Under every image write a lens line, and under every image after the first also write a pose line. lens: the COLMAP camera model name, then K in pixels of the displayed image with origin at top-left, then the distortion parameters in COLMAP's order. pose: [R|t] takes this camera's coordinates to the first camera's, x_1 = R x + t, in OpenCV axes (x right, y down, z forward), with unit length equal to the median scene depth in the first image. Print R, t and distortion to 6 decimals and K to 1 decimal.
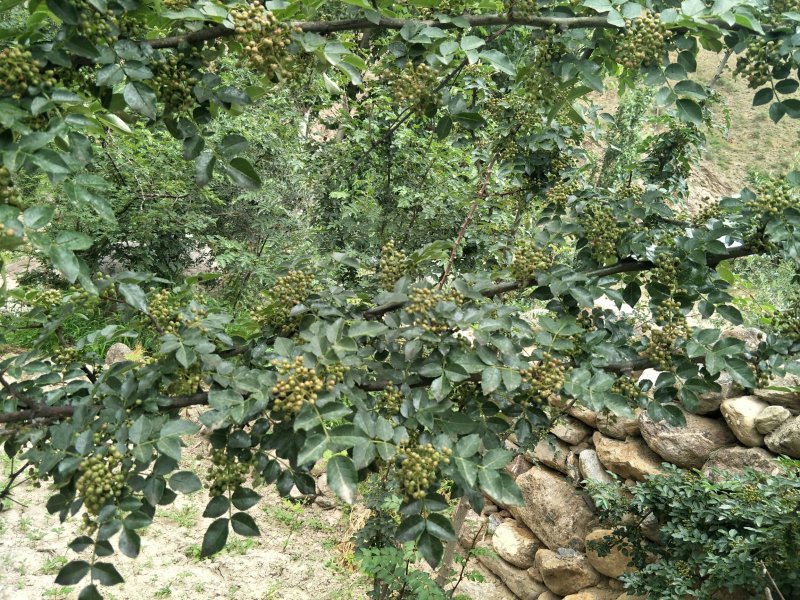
lens RADIAL K [[557.5, 0, 400.1], [0, 557.5, 321.8], [0, 0, 1]] dist [0.000809, -0.033328]
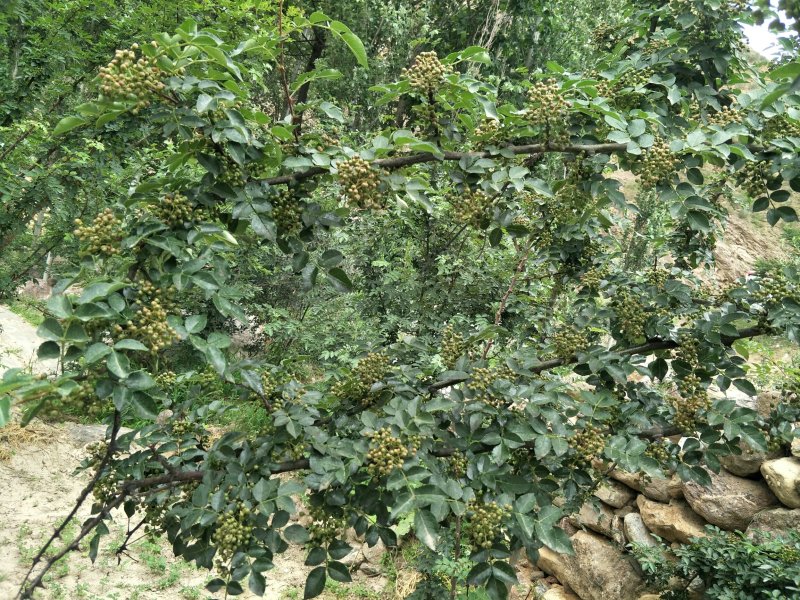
lens RADIAL K [[633.7, 0, 400.0], [0, 633.7, 300.0], [0, 0, 1]] dist [0.001623, -0.042553]
pose [[0.999673, -0.011978, -0.022595, -0.101015], [0.009323, 0.993415, -0.114192, -0.051632], [0.023814, 0.113944, 0.993202, -0.366667]]
